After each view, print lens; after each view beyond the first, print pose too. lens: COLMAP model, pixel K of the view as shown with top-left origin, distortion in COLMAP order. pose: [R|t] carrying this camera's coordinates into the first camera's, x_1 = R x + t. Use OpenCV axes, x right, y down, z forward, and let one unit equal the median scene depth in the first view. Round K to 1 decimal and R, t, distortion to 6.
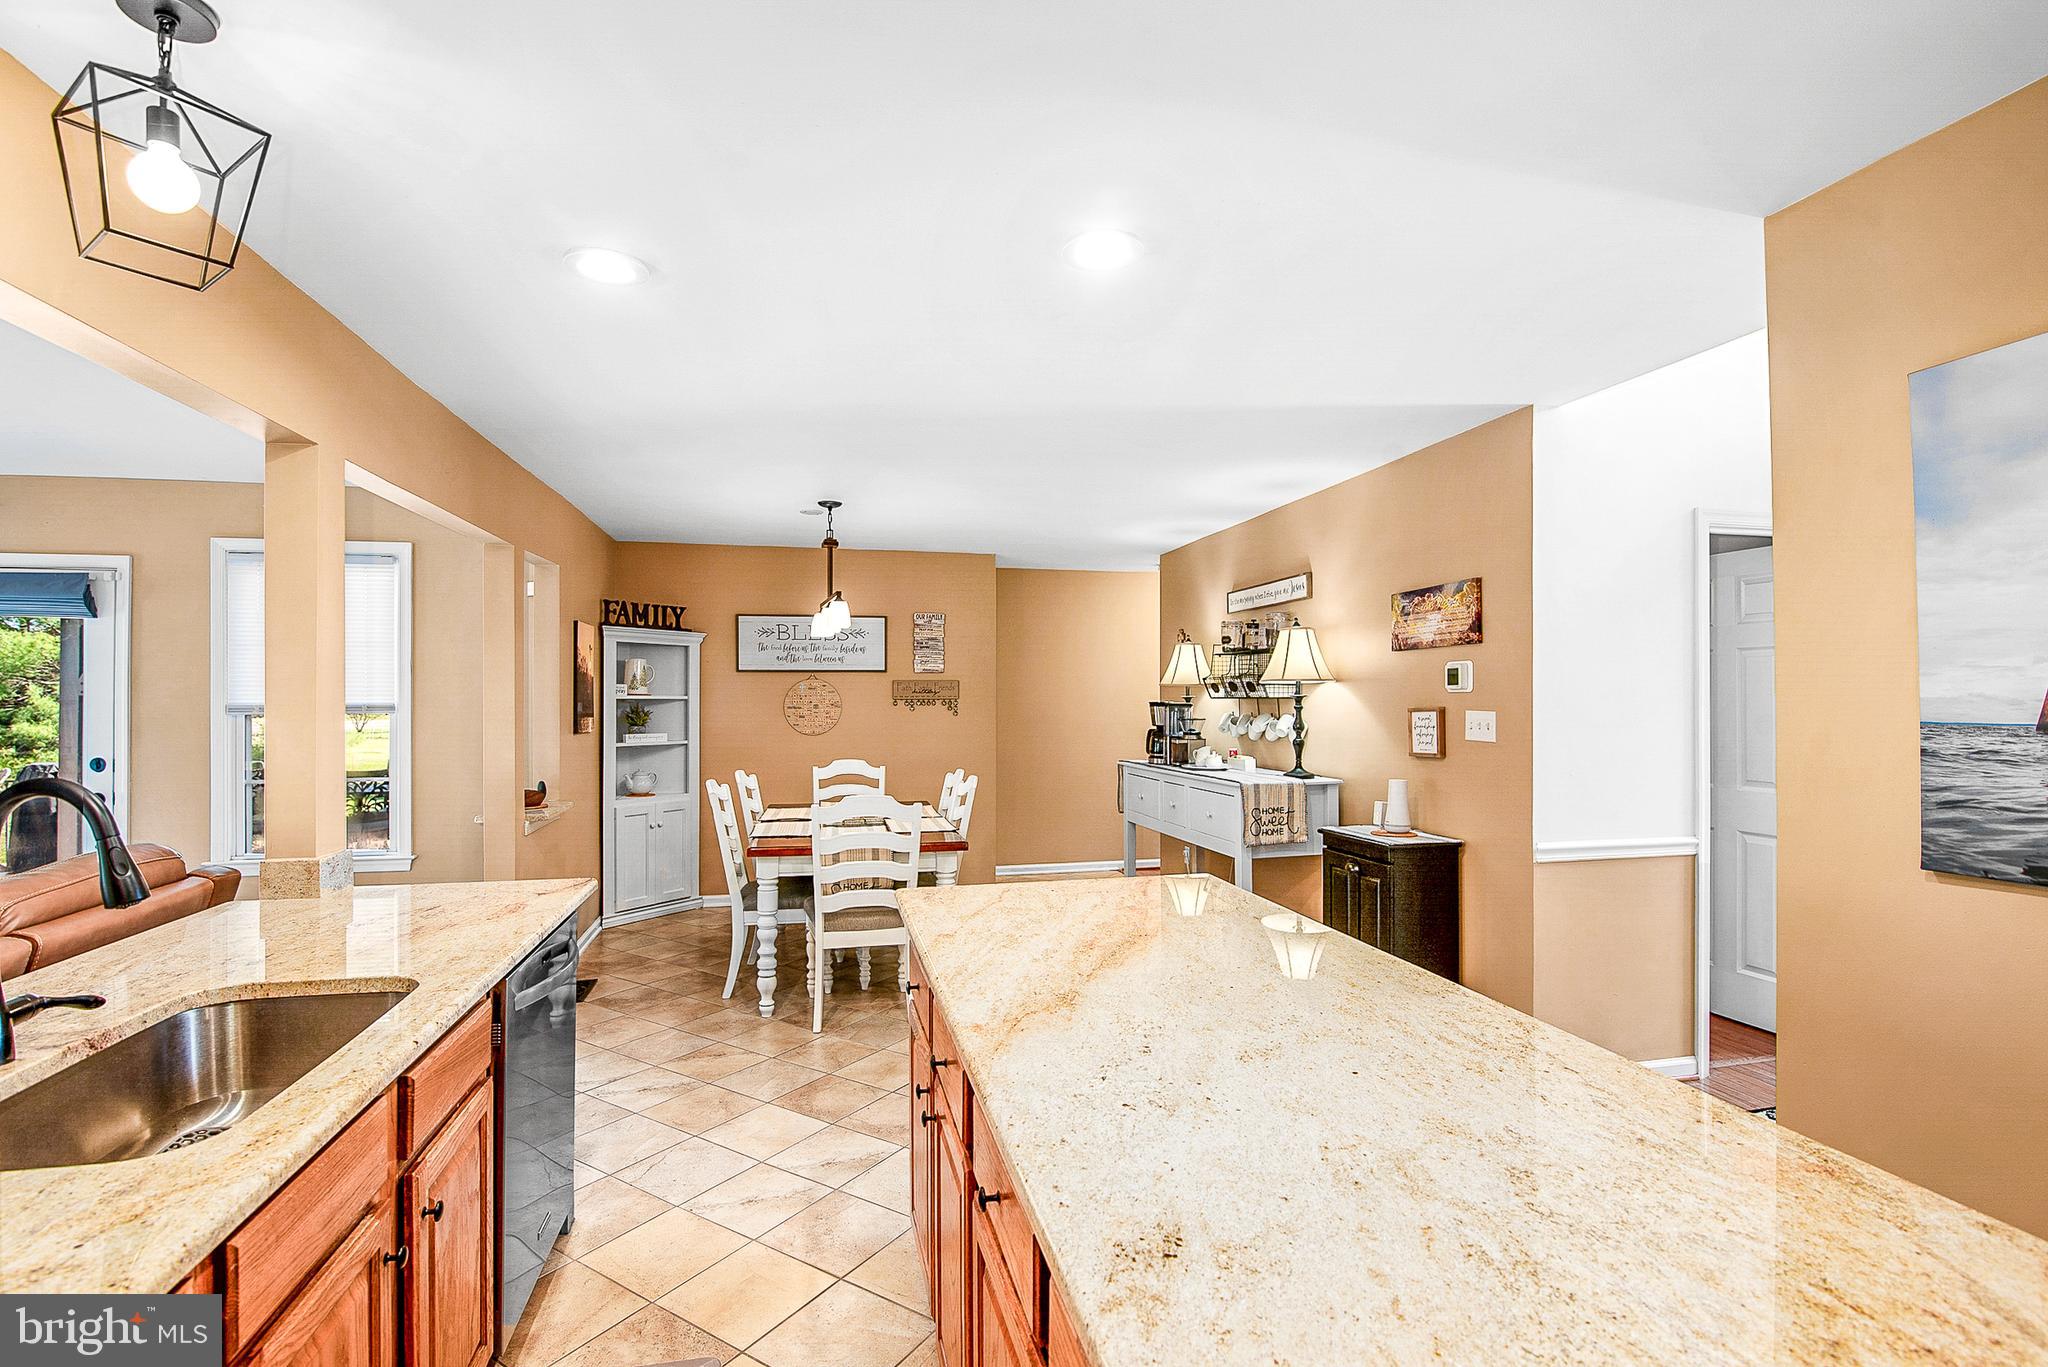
lens RADIAL K [[944.2, 0, 1023.7], [0, 944.2, 697.9], [0, 0, 1]] dist [-0.019371, 0.000112]
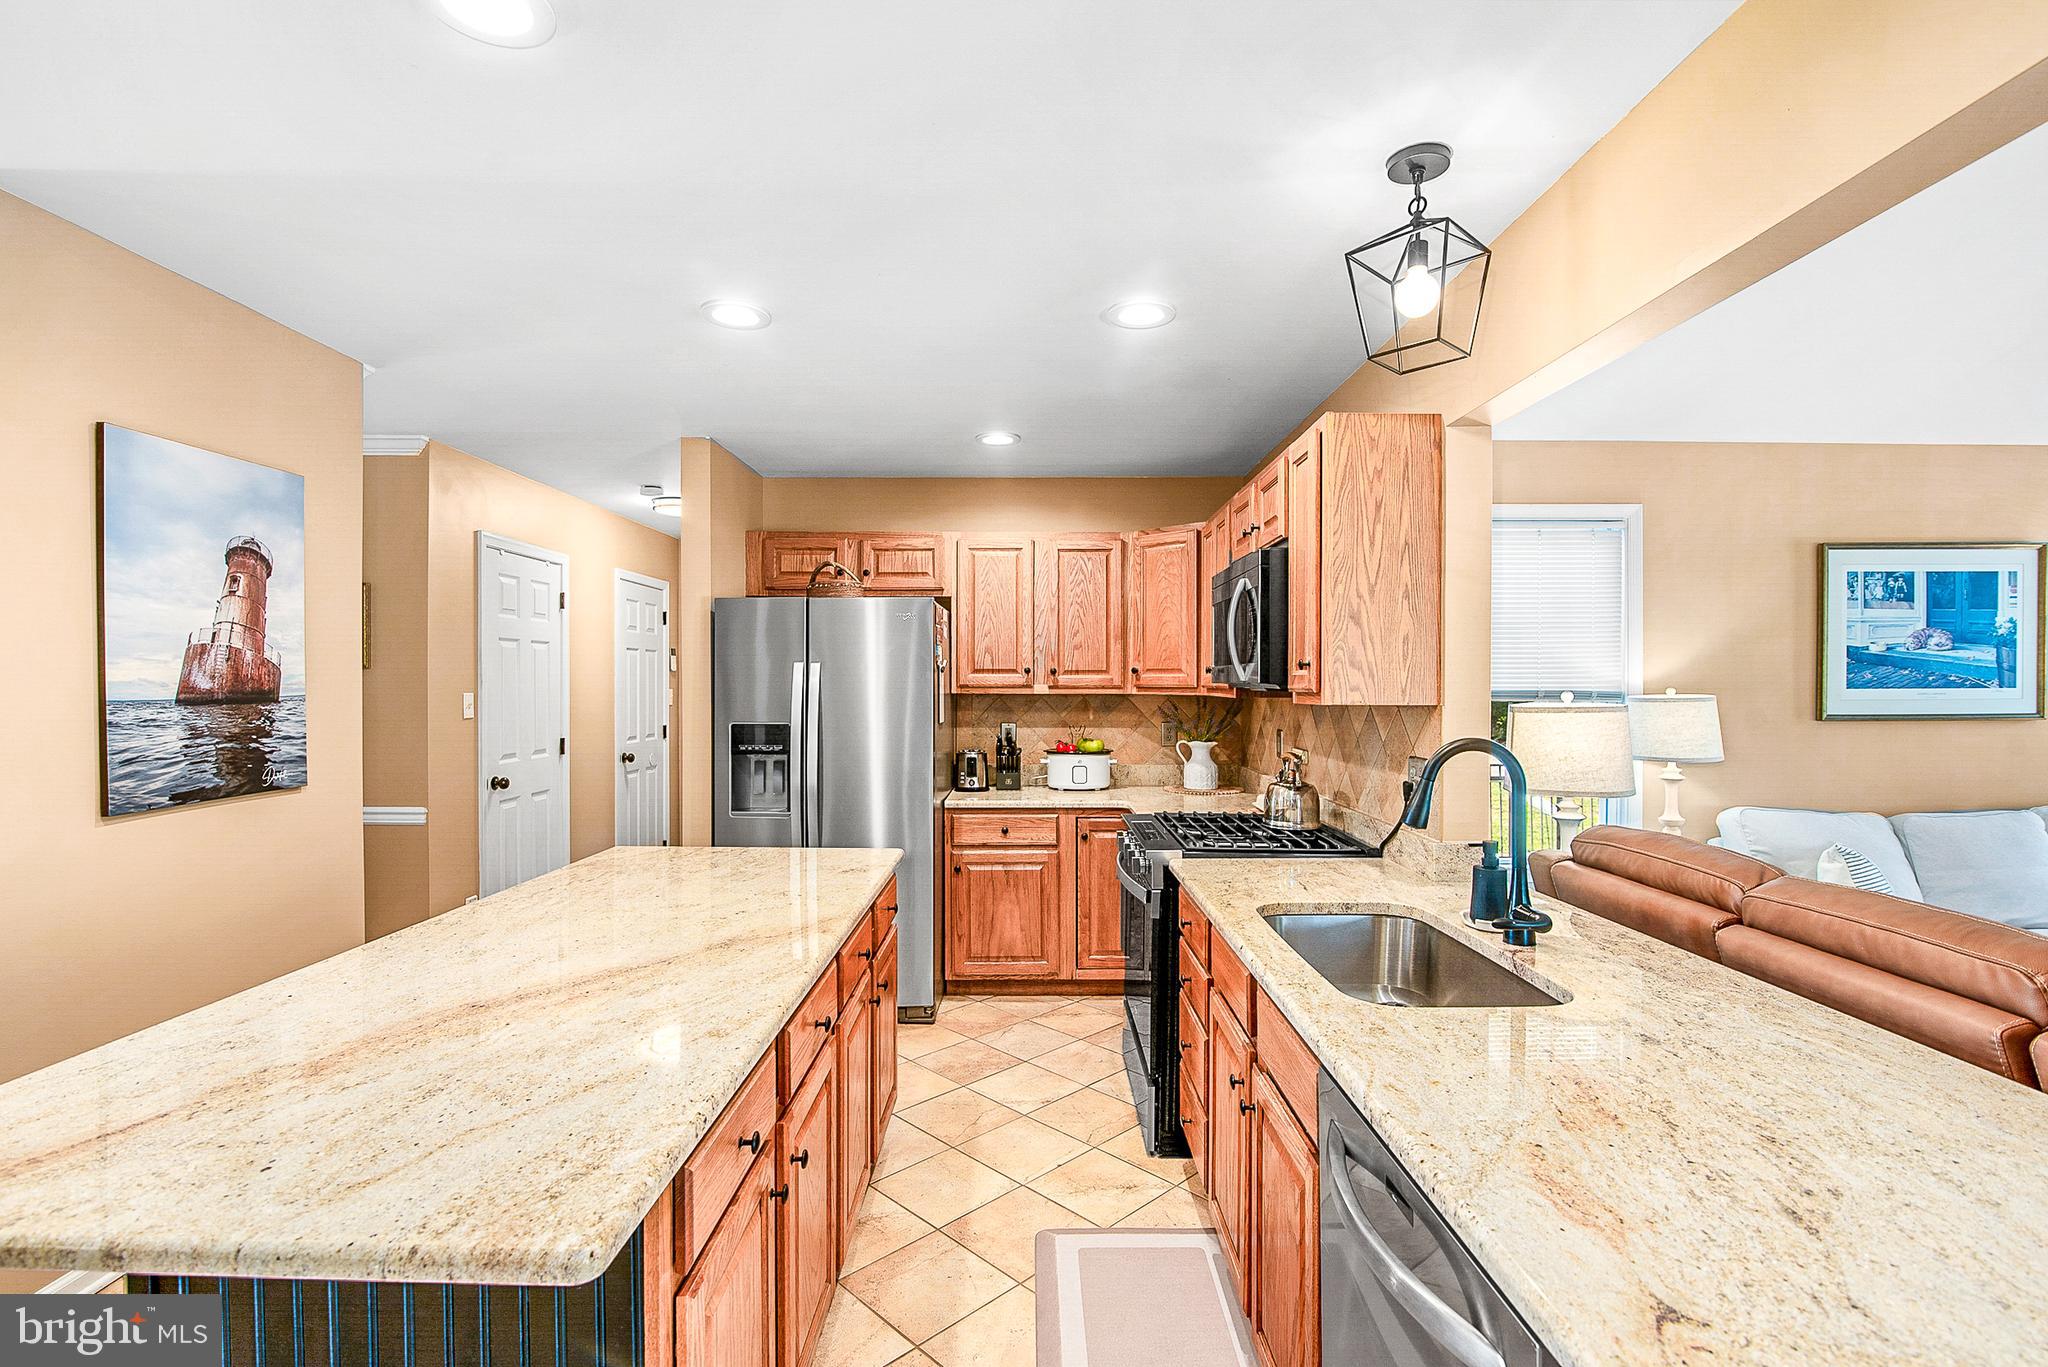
lens RADIAL K [[942.4, 0, 1023.1], [0, 942.4, 691.6], [0, 0, 1]] dist [-0.024232, 0.003606]
pose [[-0.973082, -0.001759, 0.230451, -0.202067], [-0.000267, 0.999979, 0.006508, 0.001796], [-0.230458, 0.006271, -0.973062, 0.721243]]
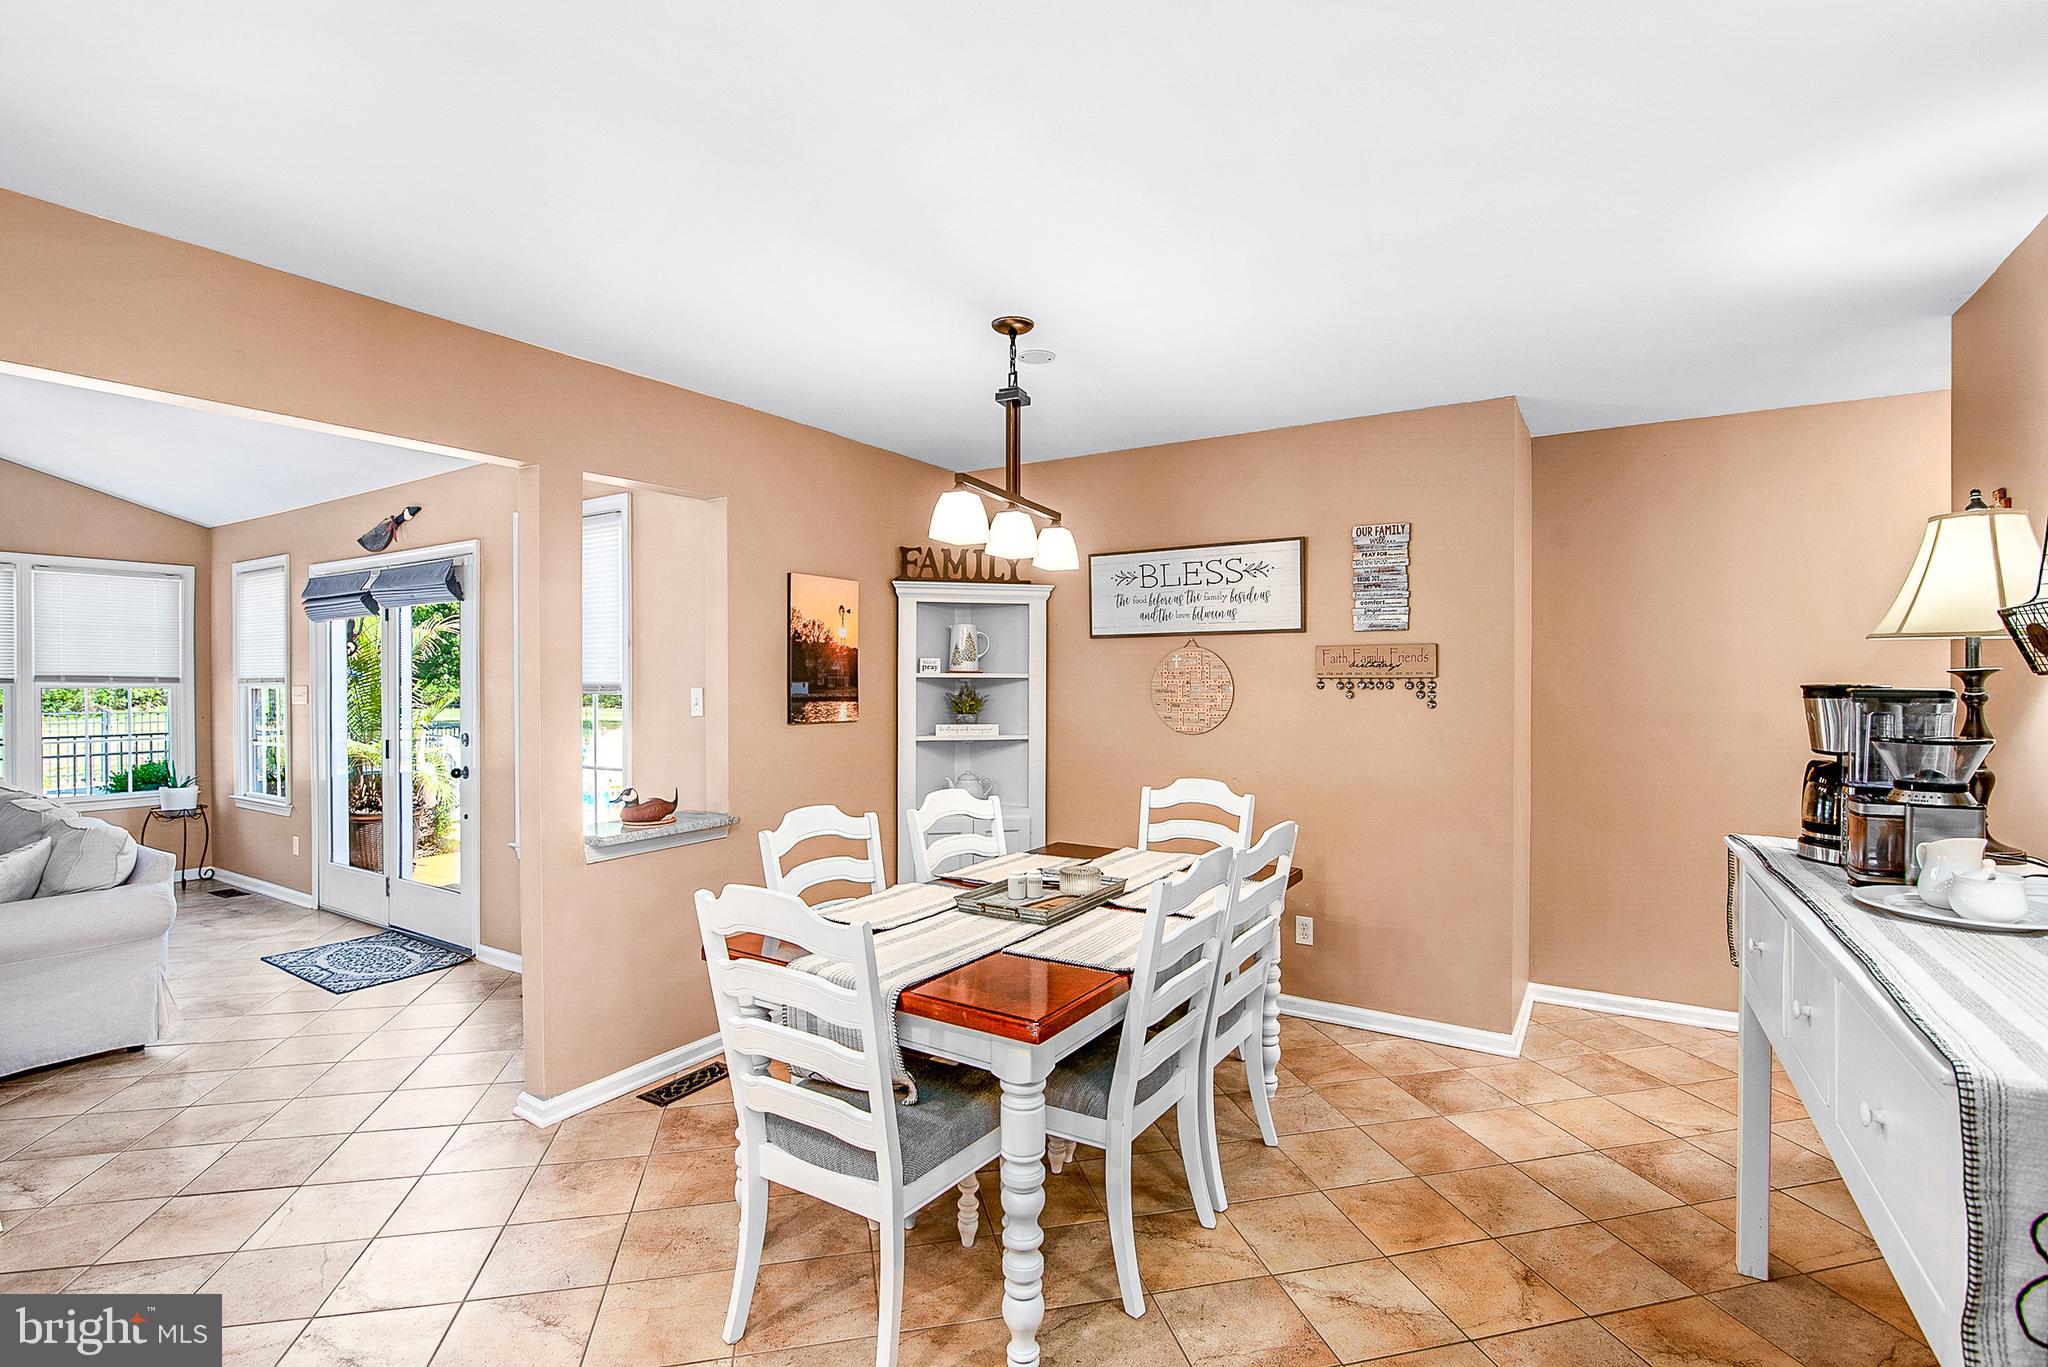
lens RADIAL K [[943.4, 0, 1032.8], [0, 943.4, 683.9], [0, 0, 1]] dist [-0.023430, -0.000044]
pose [[0.711109, 0.004554, -0.703067, 0.209837], [0.000583, 0.999975, 0.007067, 0.001148], [0.703081, -0.005435, 0.711089, 0.662055]]
